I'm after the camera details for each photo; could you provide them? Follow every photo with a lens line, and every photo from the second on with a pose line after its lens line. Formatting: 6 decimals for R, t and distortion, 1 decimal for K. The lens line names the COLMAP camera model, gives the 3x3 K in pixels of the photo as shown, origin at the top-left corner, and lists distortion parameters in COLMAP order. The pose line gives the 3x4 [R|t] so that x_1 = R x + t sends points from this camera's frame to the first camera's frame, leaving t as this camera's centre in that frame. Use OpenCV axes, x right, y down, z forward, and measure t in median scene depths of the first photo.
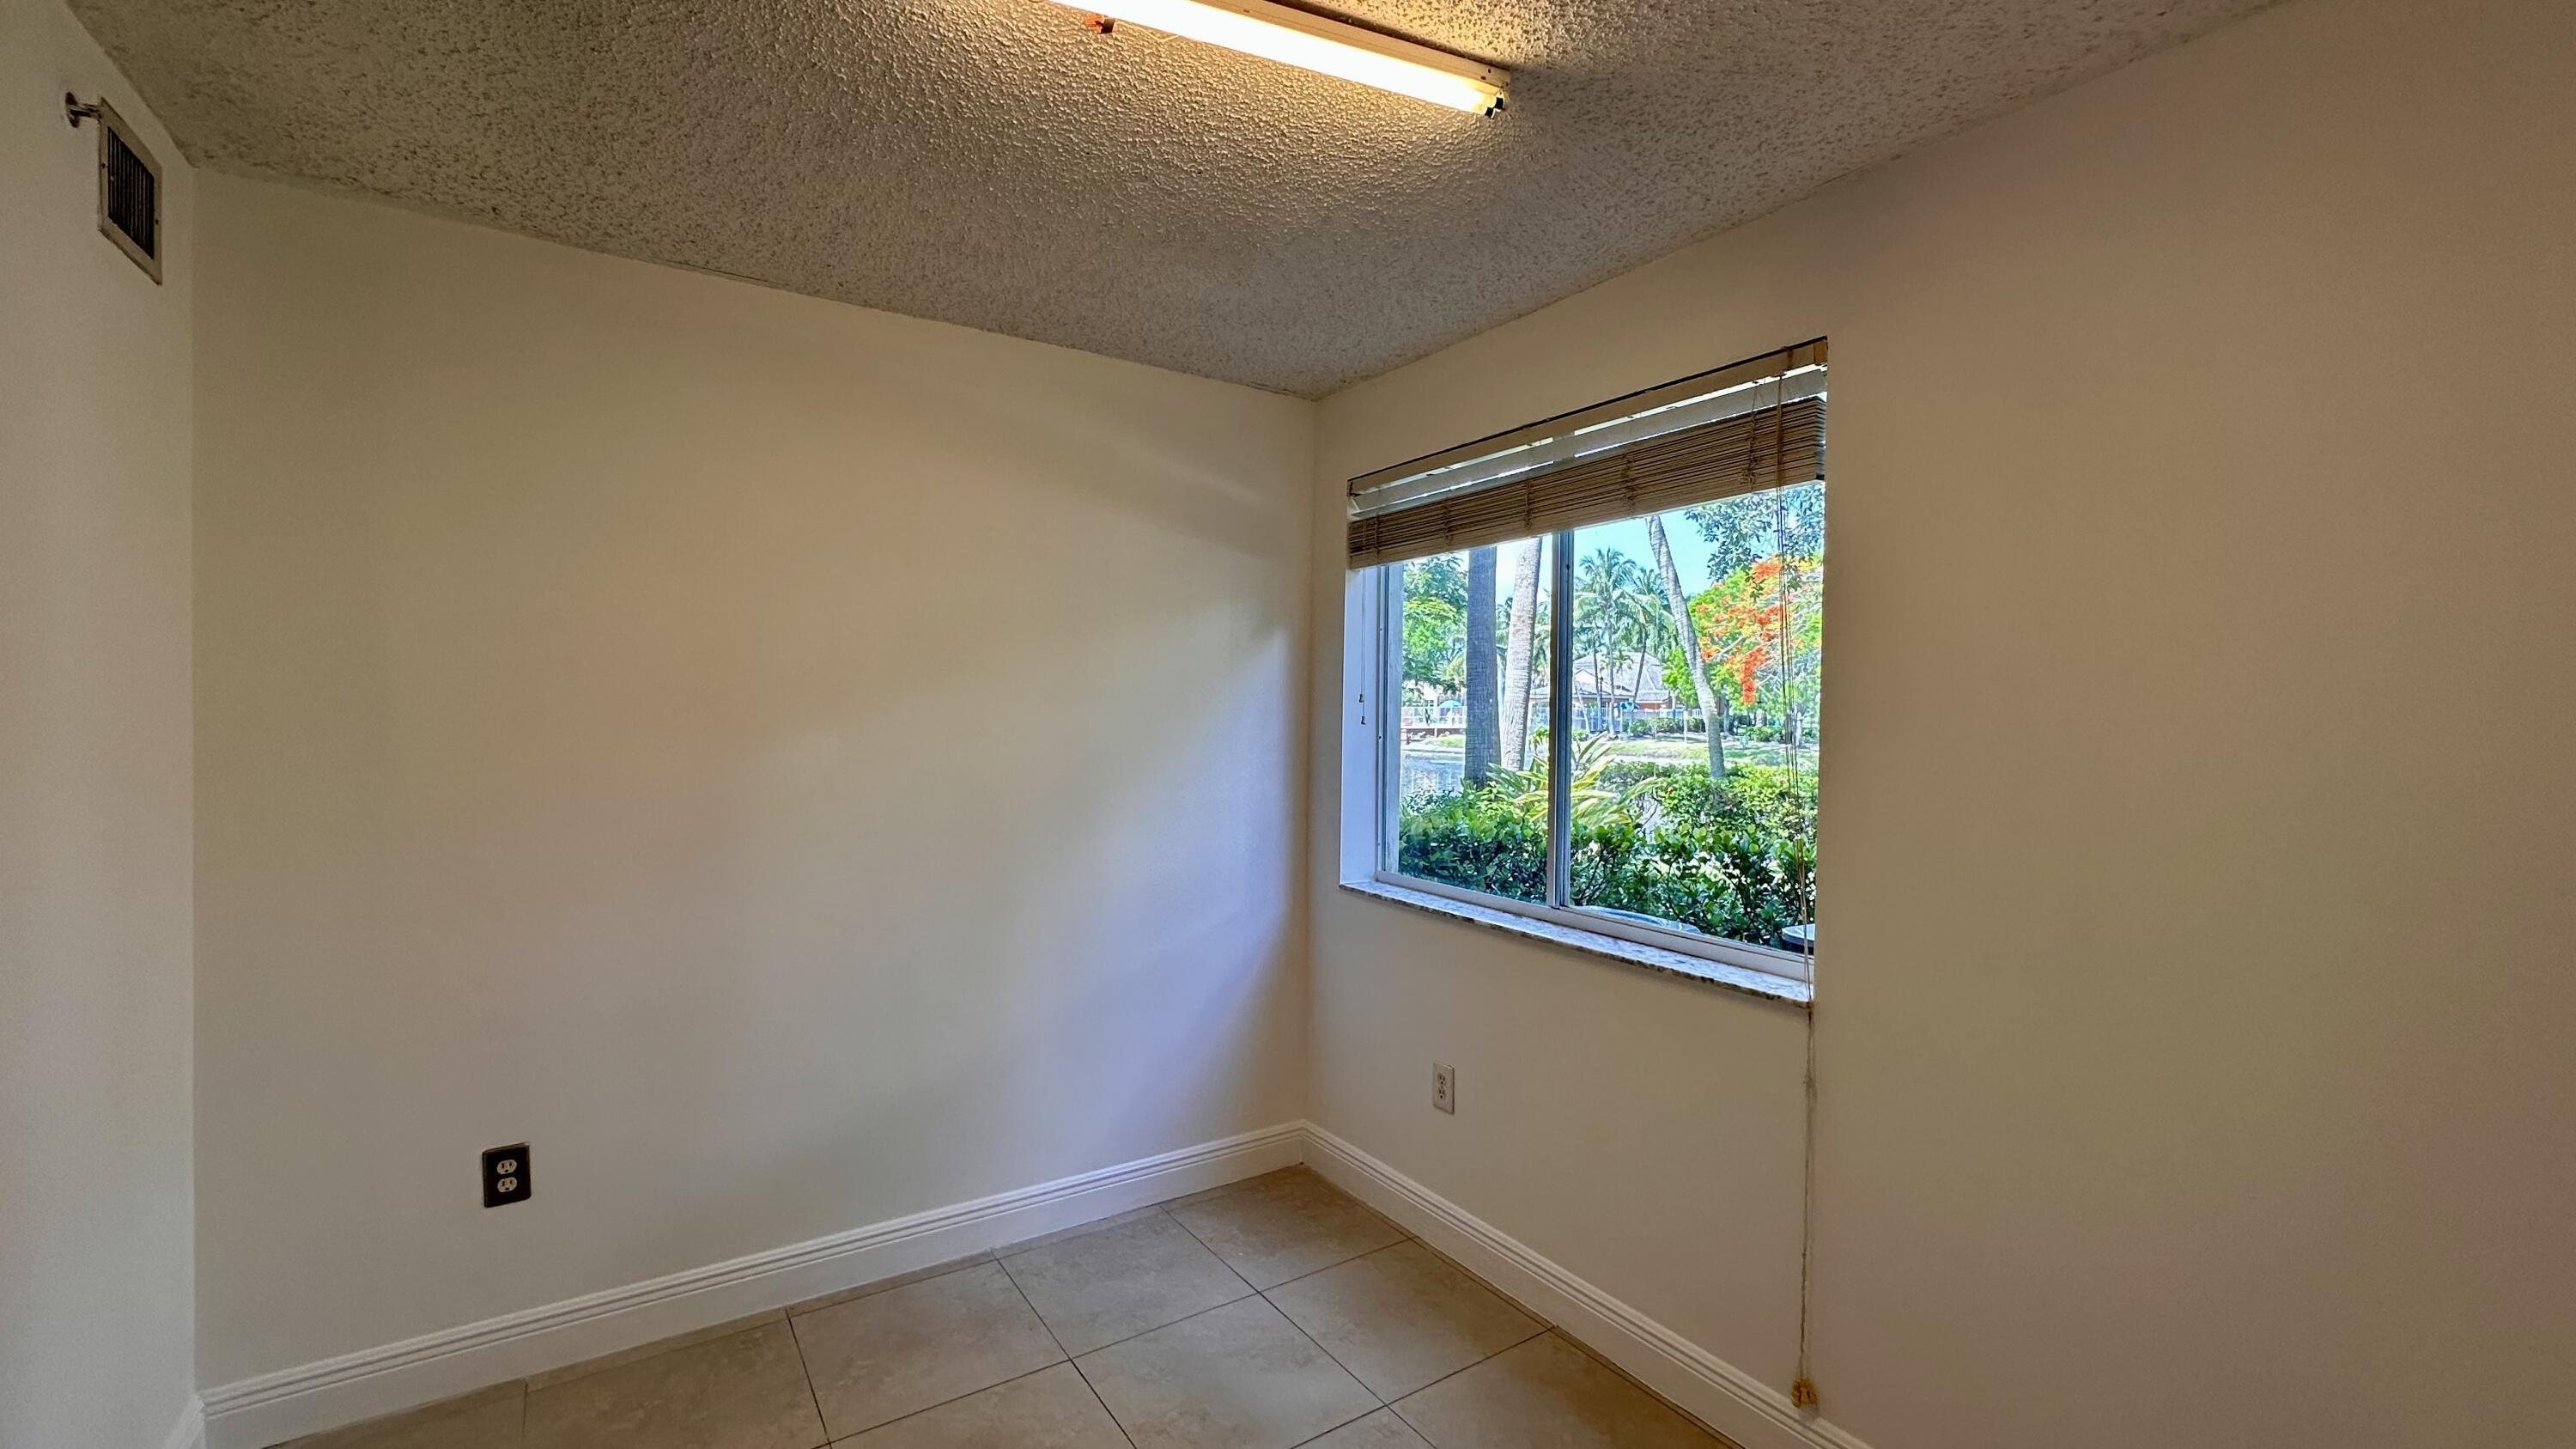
lens RADIAL K [[1027.0, 0, 1282.5], [0, 1027.0, 732.2], [0, 0, 1]] dist [-0.002273, 0.000461]
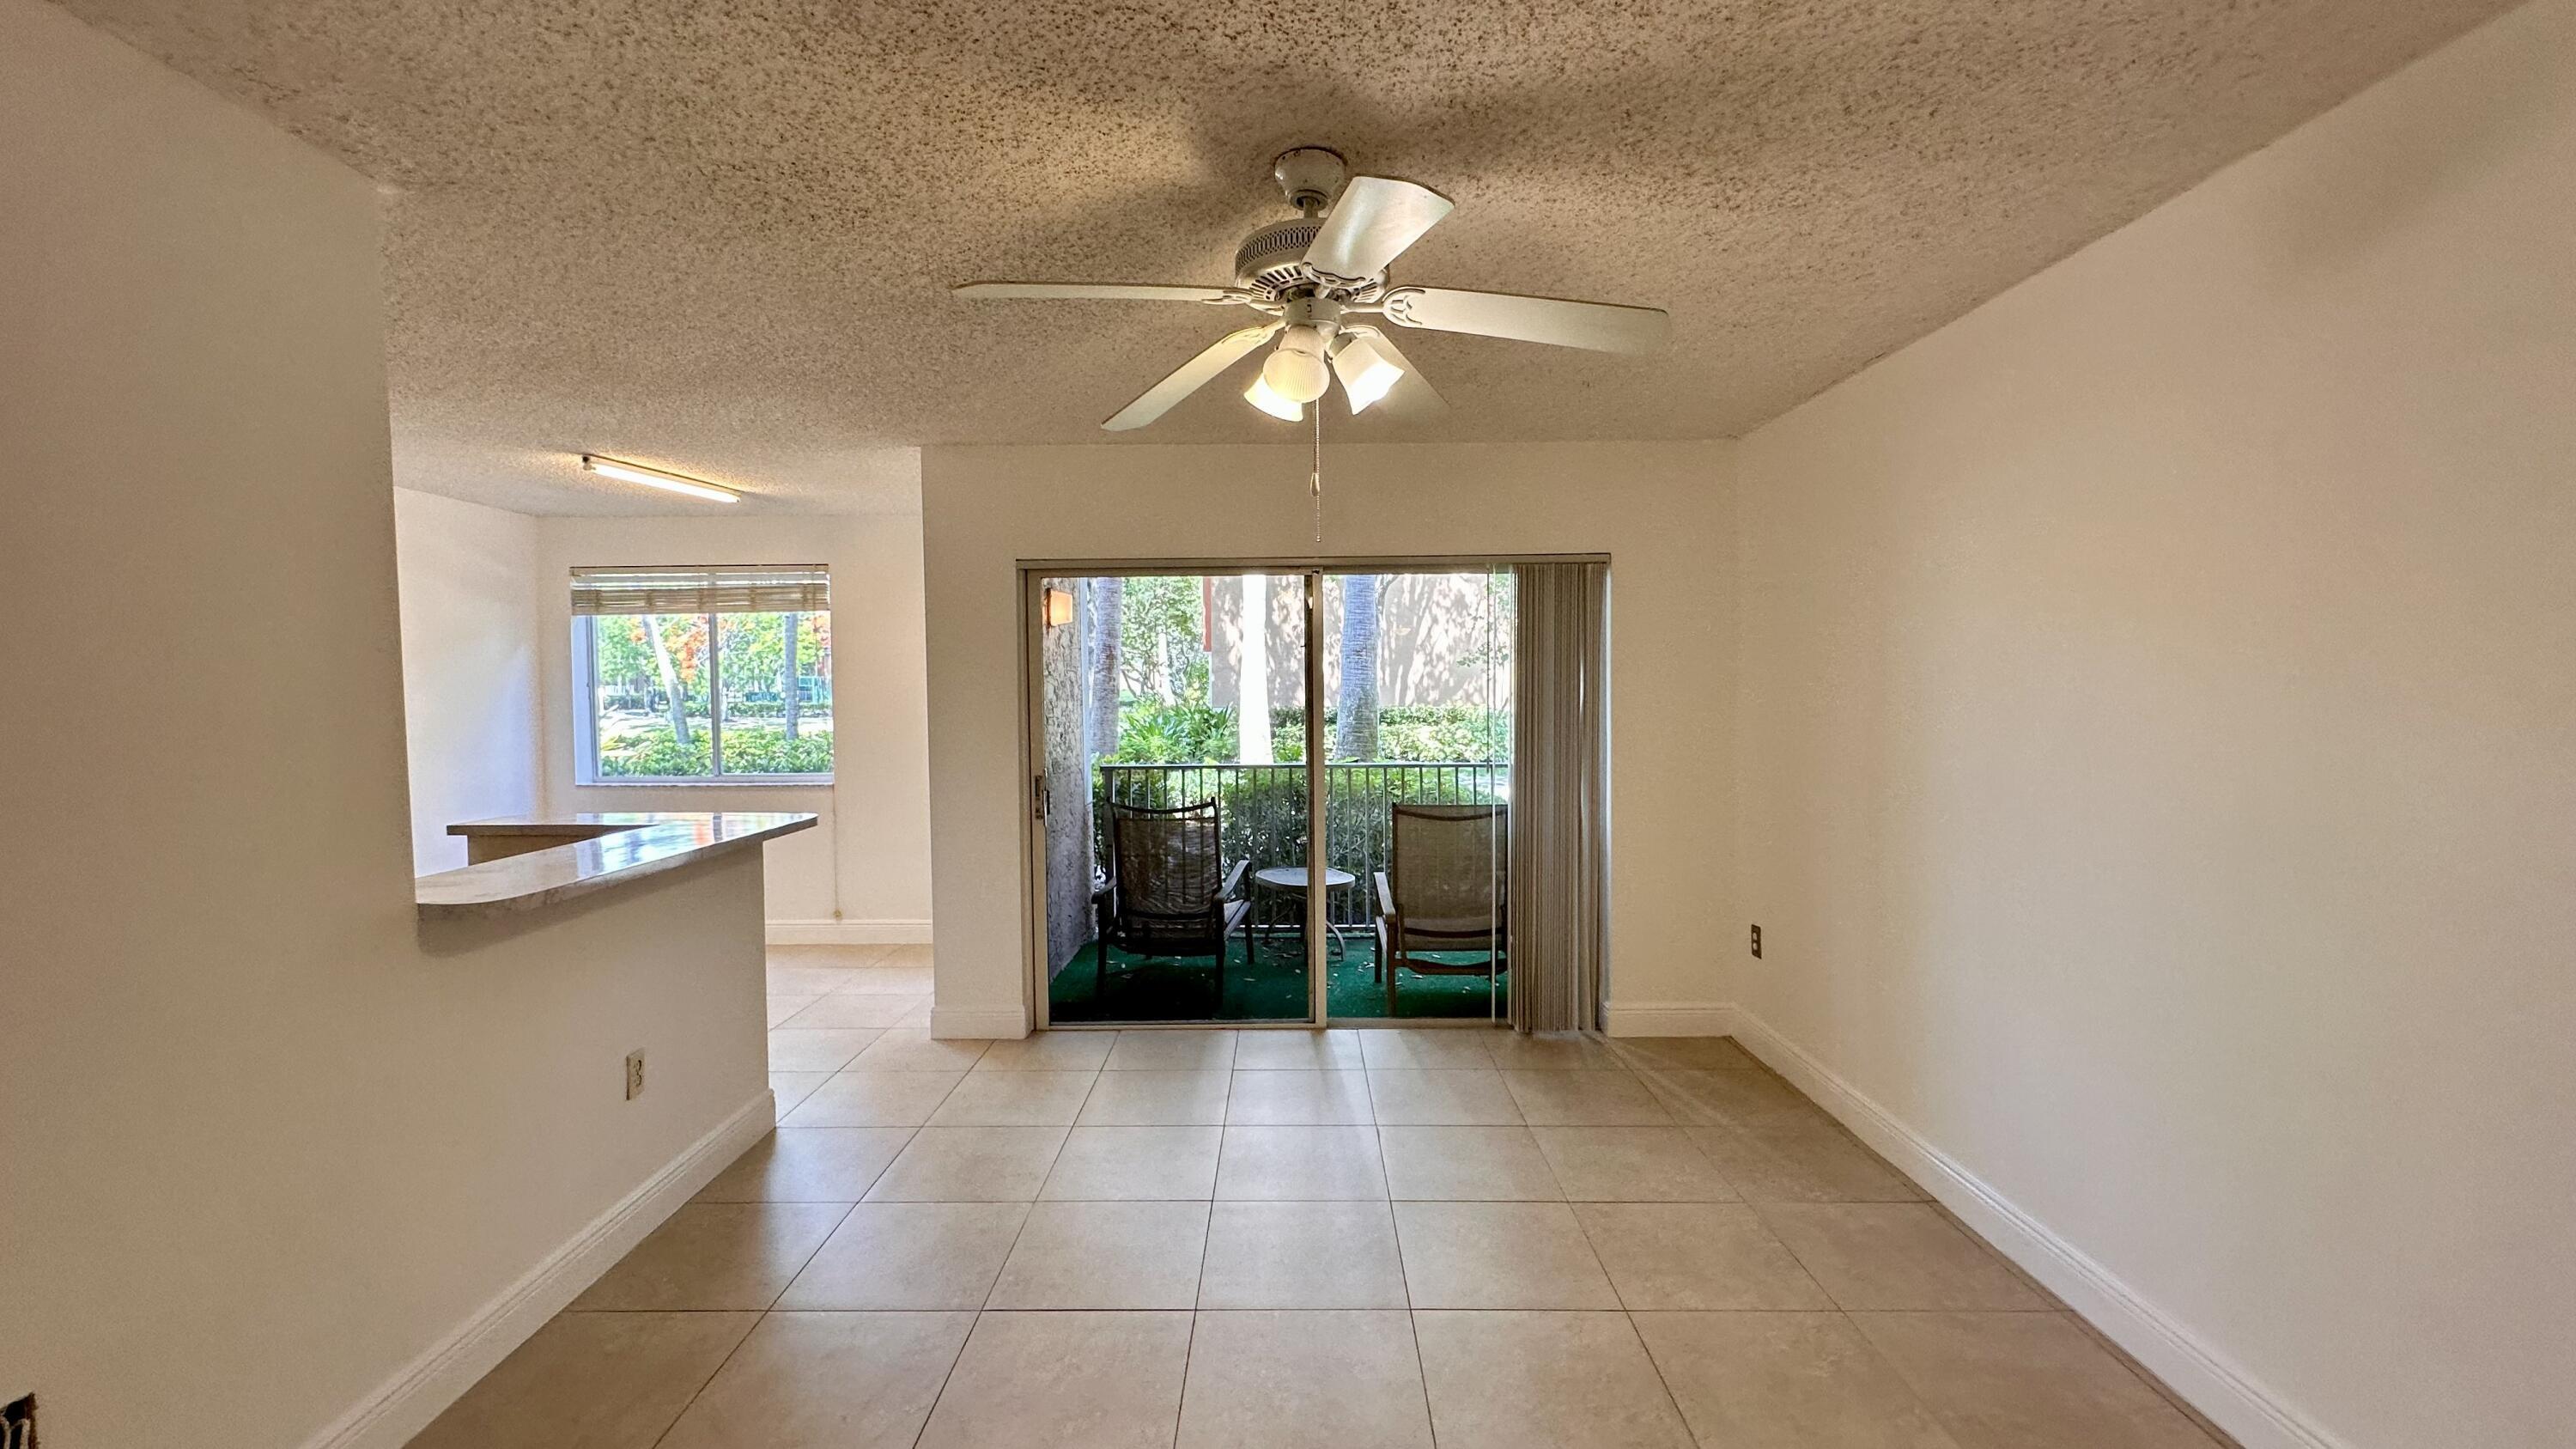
lens RADIAL K [[1027.0, 0, 1287.9], [0, 1027.0, 725.8], [0, 0, 1]] dist [-0.002273, 0.000461]
pose [[0.560438, -0.047456, 0.826836, -0.939886], [0.031980, 0.998852, 0.035652, 0.019847], [-0.827579, 0.006462, 0.561312, -1.382920]]
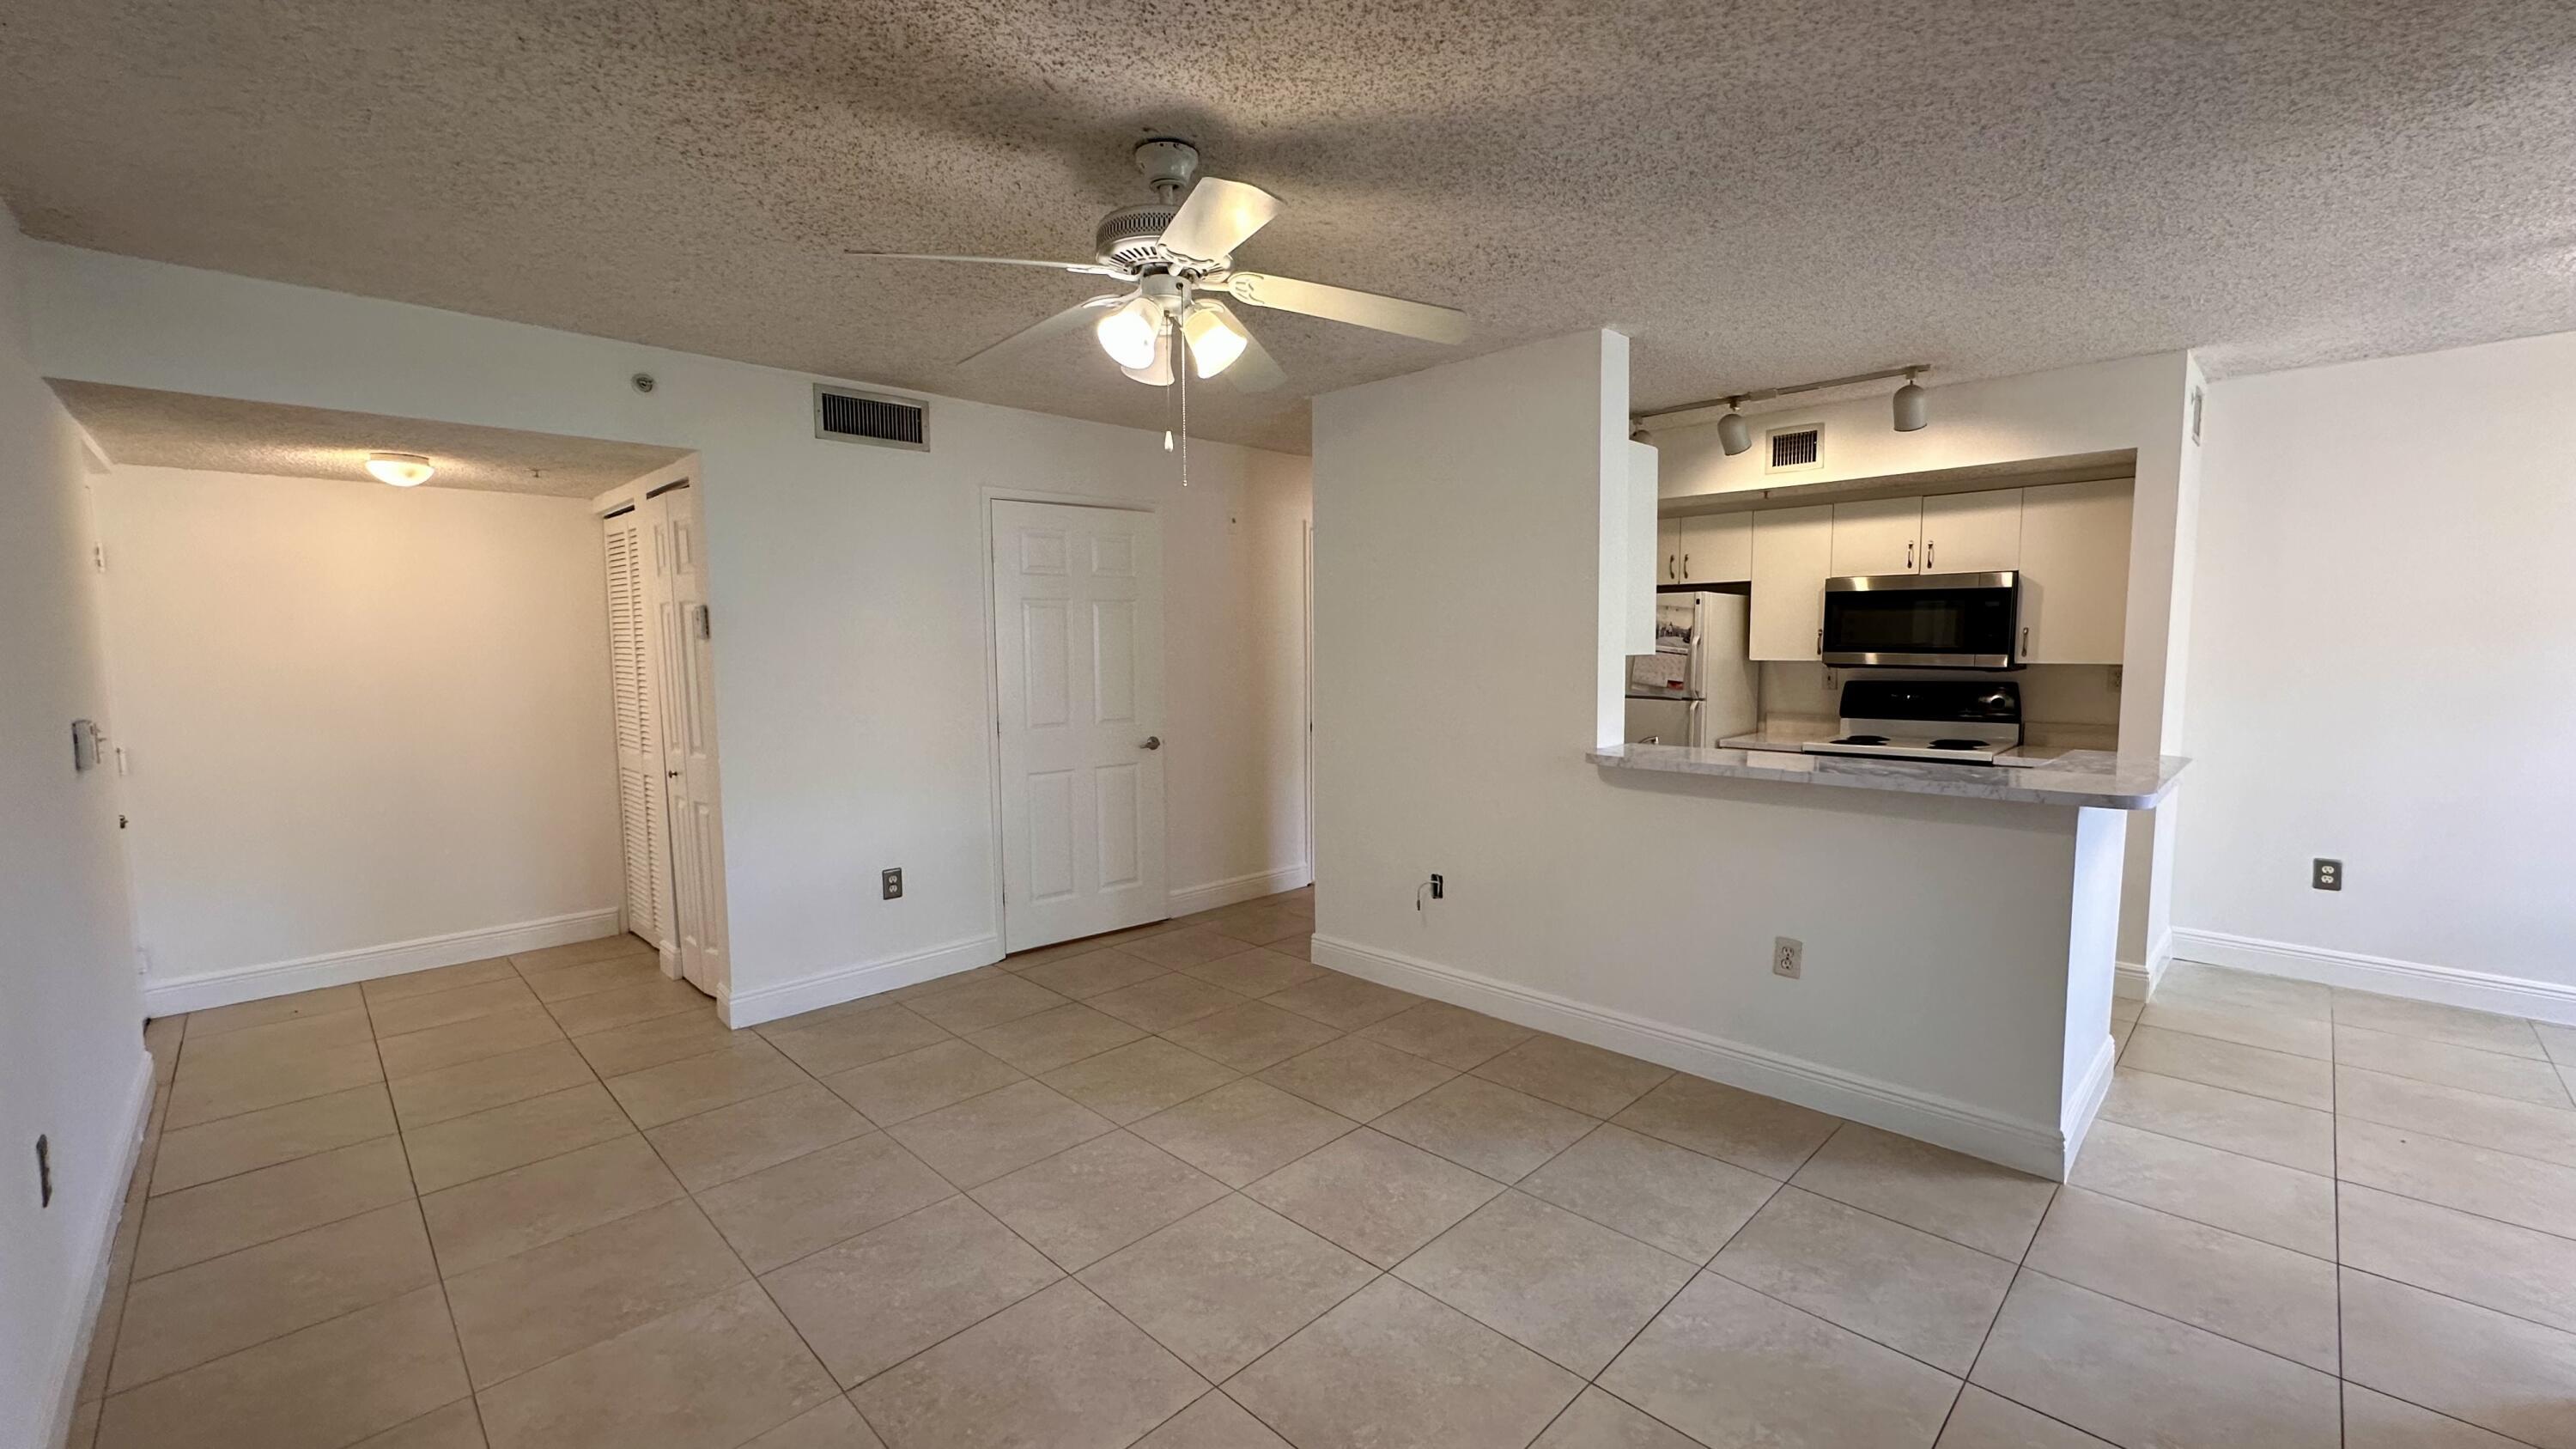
lens RADIAL K [[1027.0, 0, 1287.5], [0, 1027.0, 728.0], [0, 0, 1]] dist [-0.002273, 0.000461]
pose [[0.191029, 0.069501, -0.979121, 0.592598], [-0.009711, 0.997575, 0.068916, 0.046720], [0.981536, -0.003657, 0.191241, -1.039107]]
